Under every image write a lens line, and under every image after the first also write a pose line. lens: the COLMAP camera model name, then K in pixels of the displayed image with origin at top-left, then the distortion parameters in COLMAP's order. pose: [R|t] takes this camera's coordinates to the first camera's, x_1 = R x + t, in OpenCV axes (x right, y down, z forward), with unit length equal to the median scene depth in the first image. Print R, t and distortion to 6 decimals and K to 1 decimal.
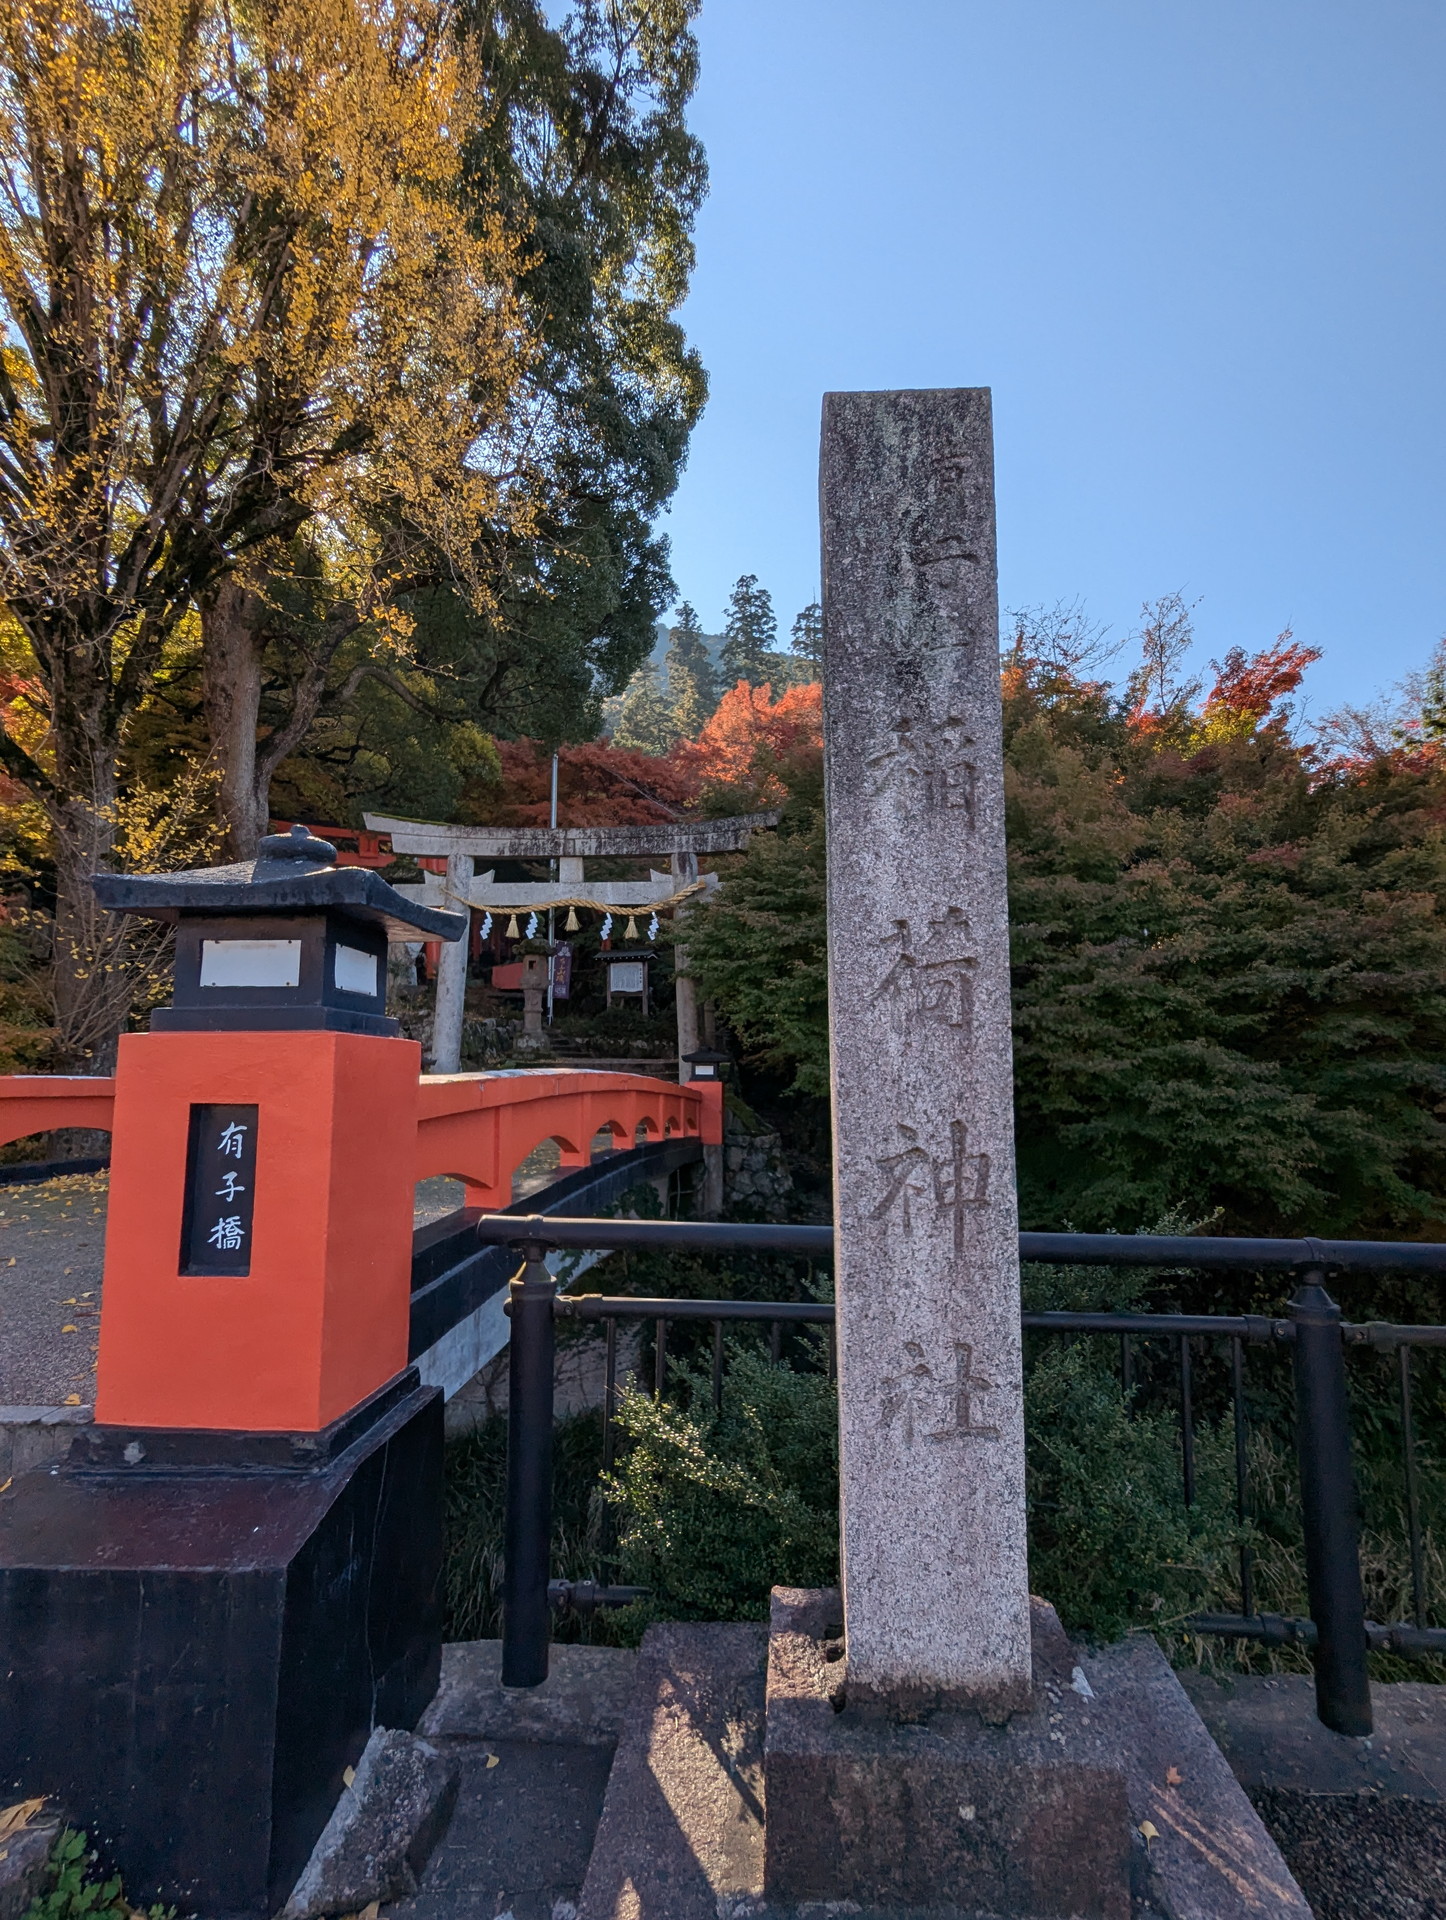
lens RADIAL K [[911.5, 0, 723.0], [0, 911.5, 960.0], [0, 0, 1]] dist [-0.000989, -0.000646]
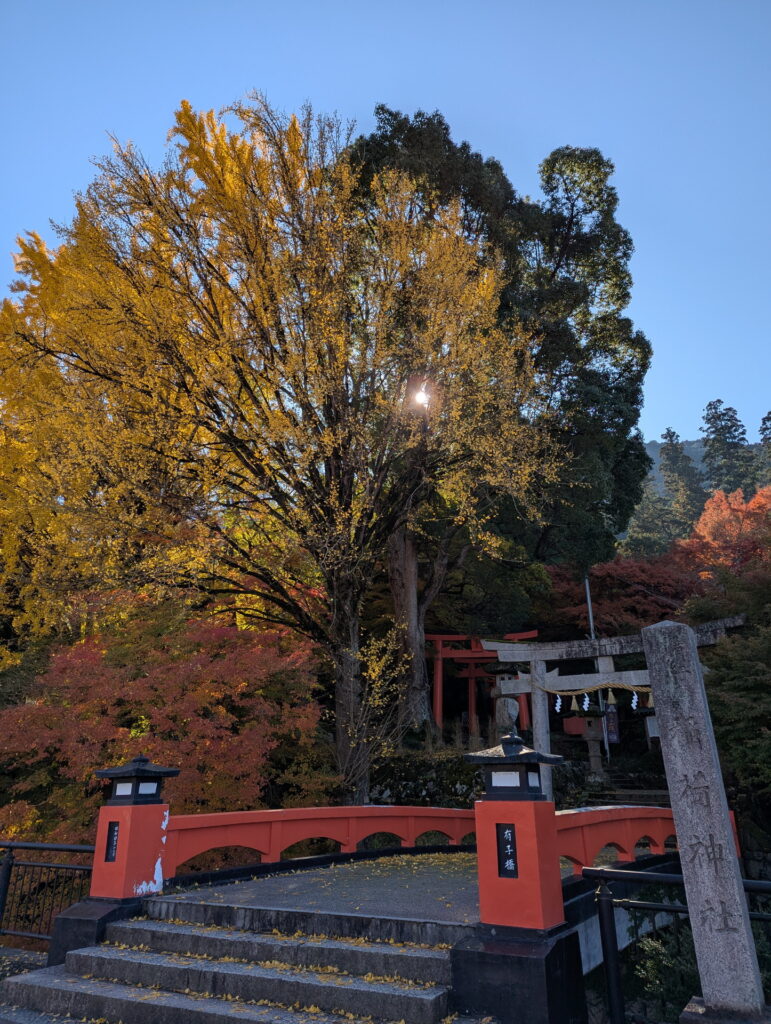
lens RADIAL K [[735.4, 0, 386.9], [0, 735.4, 494.2], [0, 0, 1]] dist [0.104276, -0.091676]
pose [[0.891683, -0.171202, -0.419037, 0.092619], [0.060072, 0.962286, -0.265323, -0.063219], [0.448657, 0.211412, 0.868339, -0.385499]]
